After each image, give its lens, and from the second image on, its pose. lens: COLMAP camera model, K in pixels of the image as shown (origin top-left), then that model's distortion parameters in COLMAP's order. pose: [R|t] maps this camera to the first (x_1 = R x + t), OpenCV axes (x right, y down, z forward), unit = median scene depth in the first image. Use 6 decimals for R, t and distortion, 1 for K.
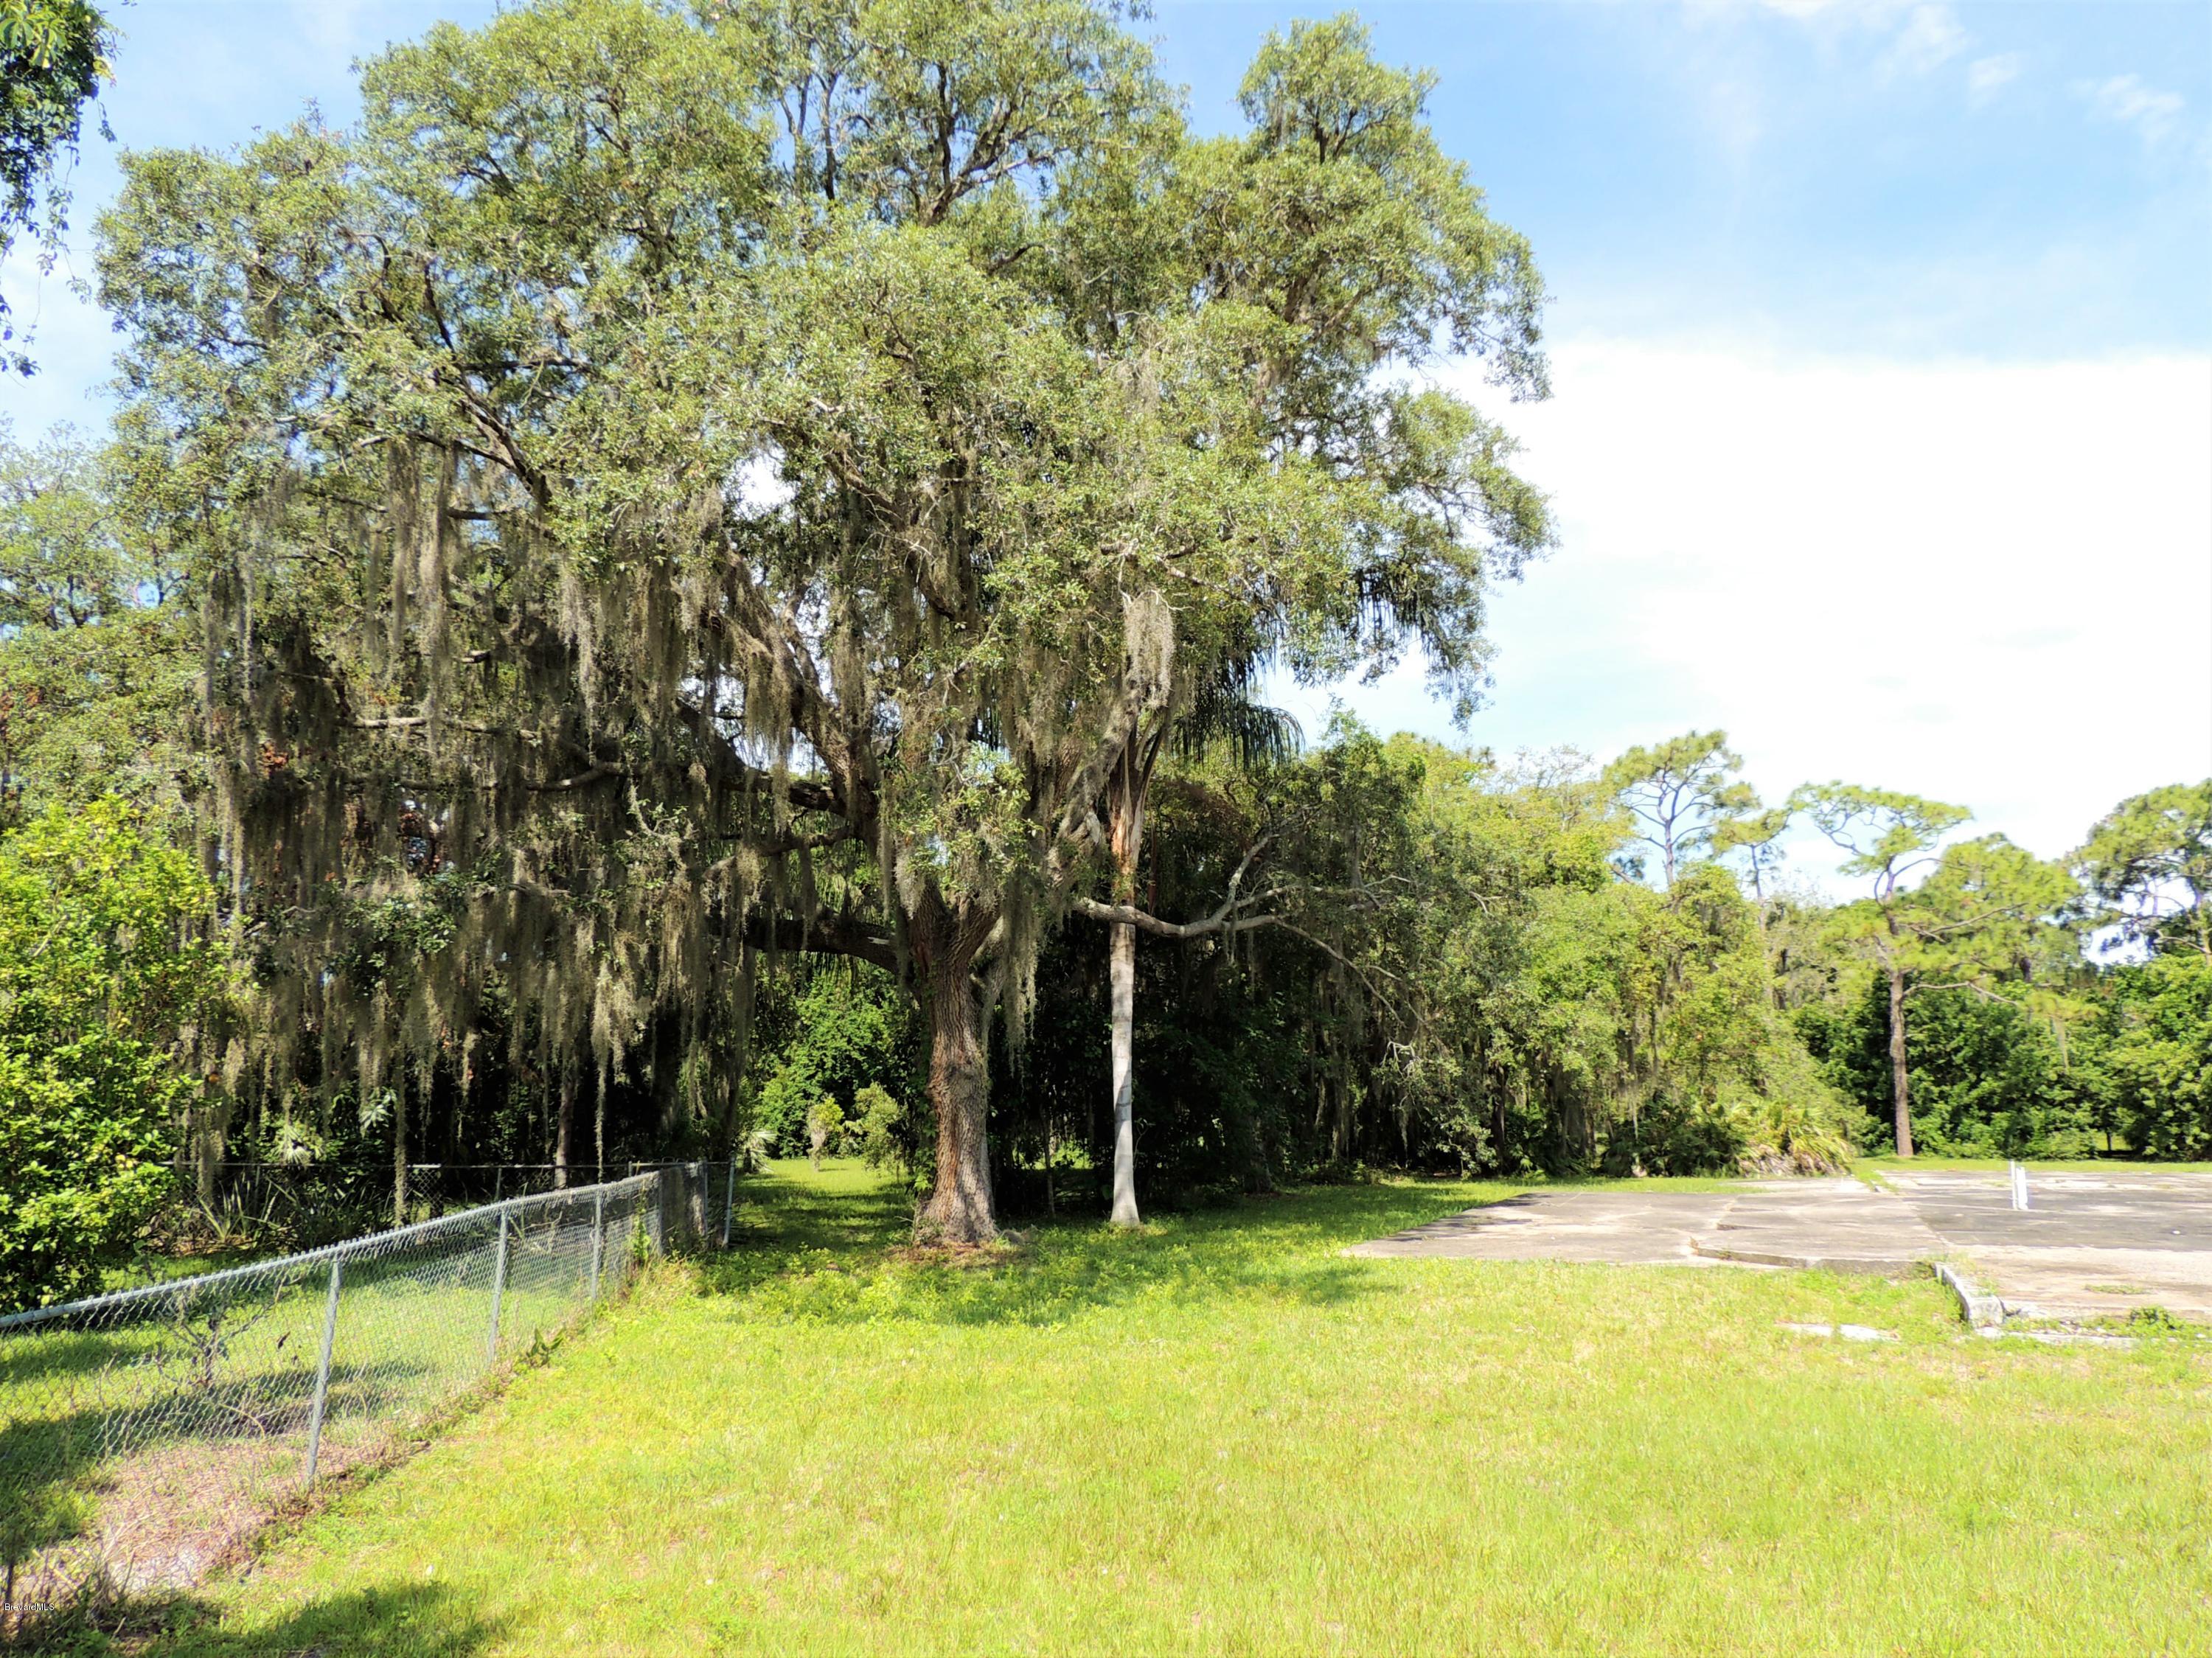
lens RADIAL K [[1596.3, 0, 1099.6], [0, 1596.3, 833.9], [0, 0, 1]] dist [-0.025068, 0.009744]
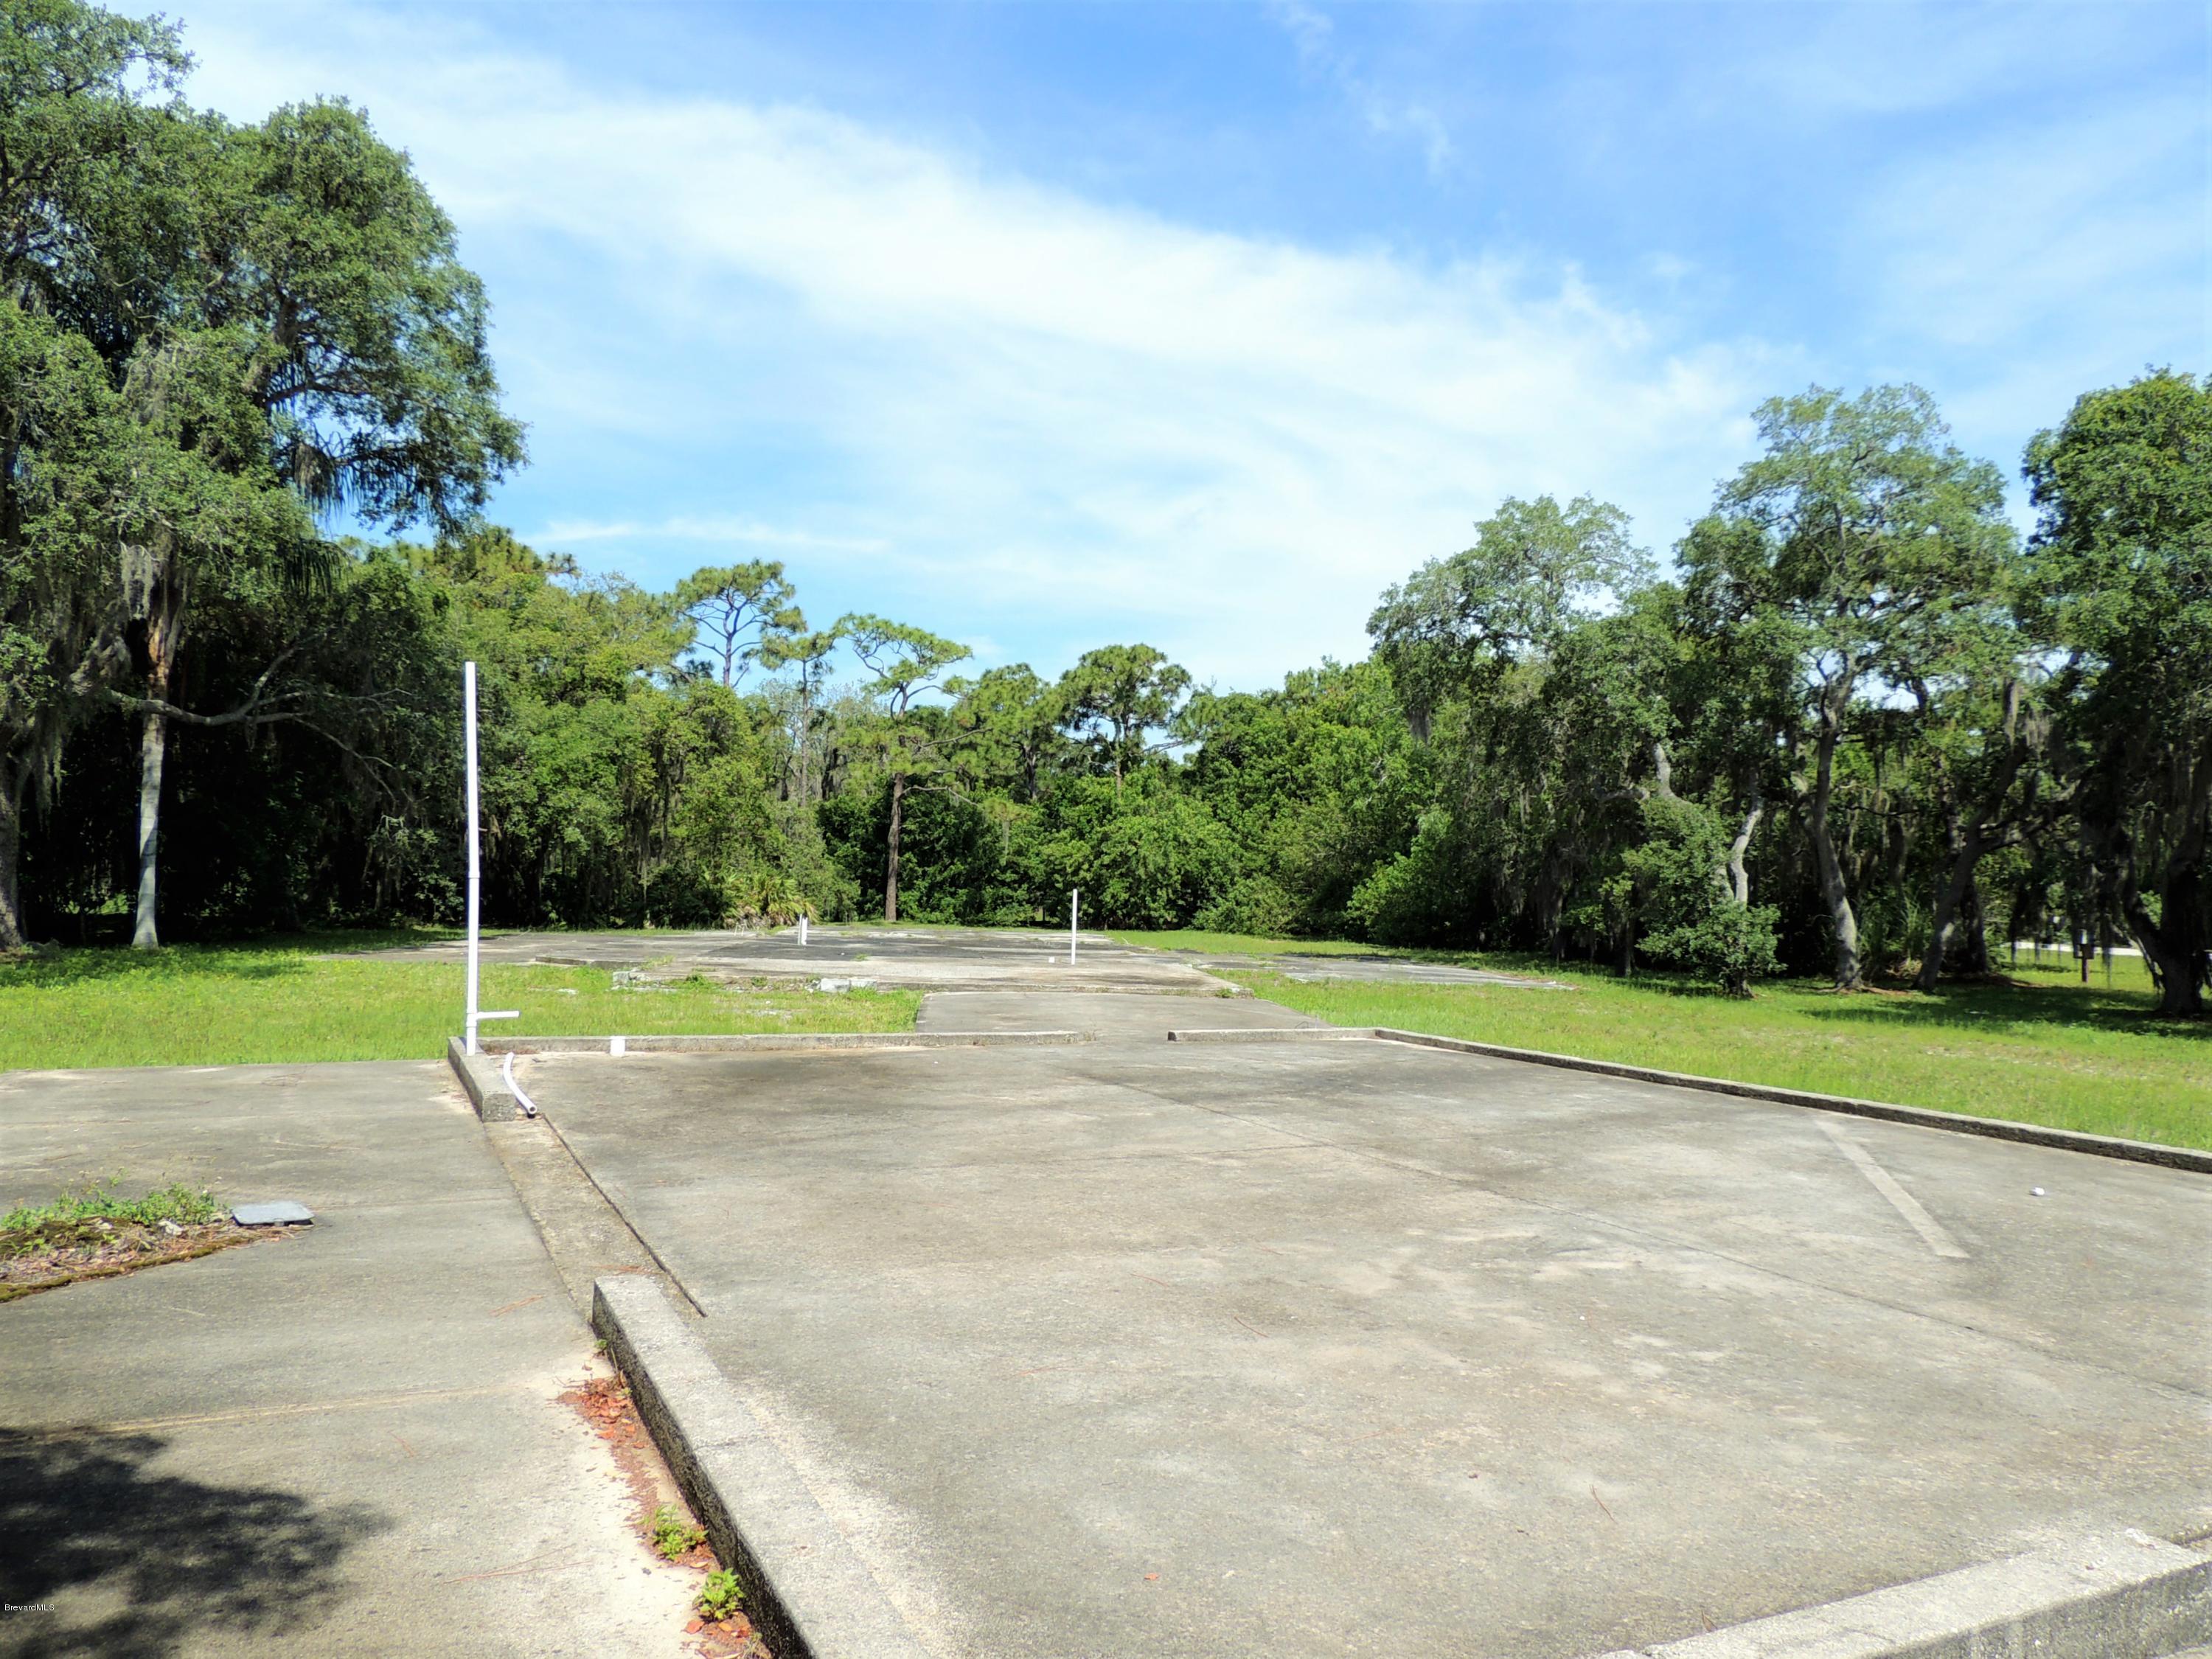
lens RADIAL K [[1650.9, 0, 1106.6], [0, 1650.9, 807.3], [0, 0, 1]] dist [-0.042434, -0.001907]
pose [[0.874733, 0.051492, 0.481862, 0.040123], [-0.113015, 0.988597, 0.099516, -0.058567], [-0.471244, -0.141507, 0.870577, -0.342125]]
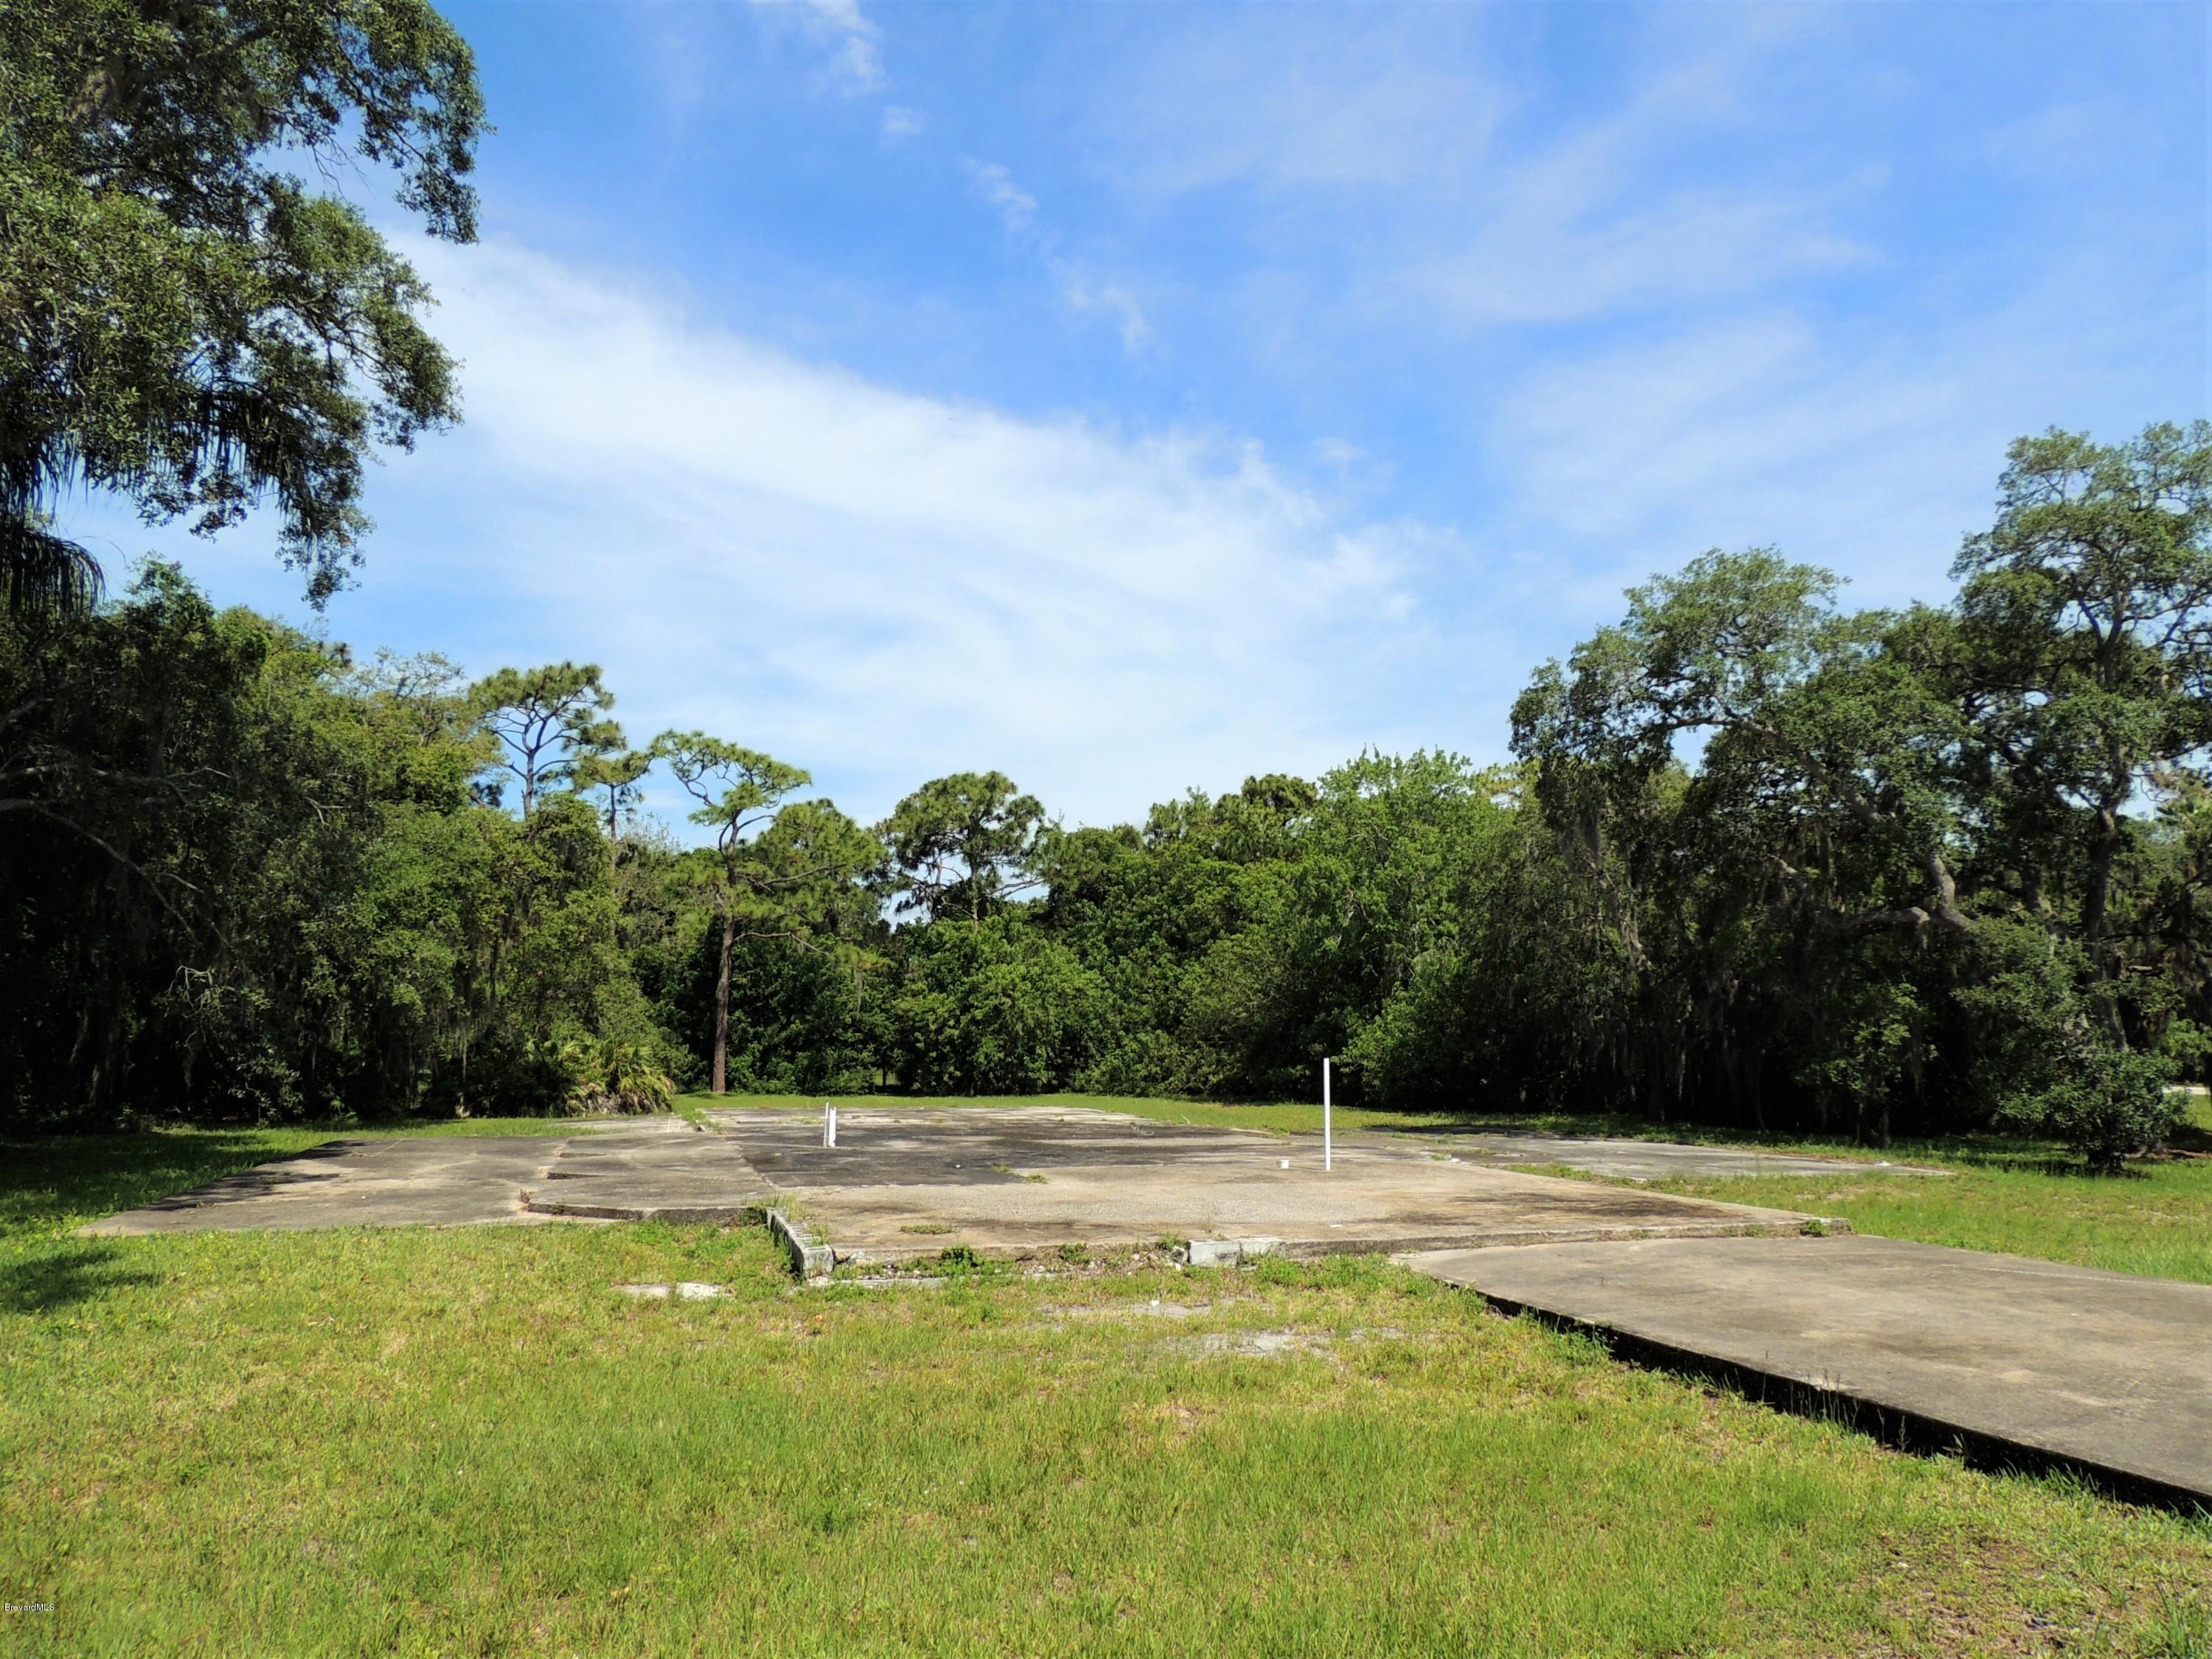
lens RADIAL K [[1596.4, 0, 1099.6], [0, 1596.4, 834.4], [0, 0, 1]] dist [-0.025068, 0.009744]
pose [[0.764224, 0.090622, 0.638553, 0.011318], [-0.116814, 0.993153, -0.001142, 0.005713], [-0.634284, -0.073719, 0.769577, 0.051343]]
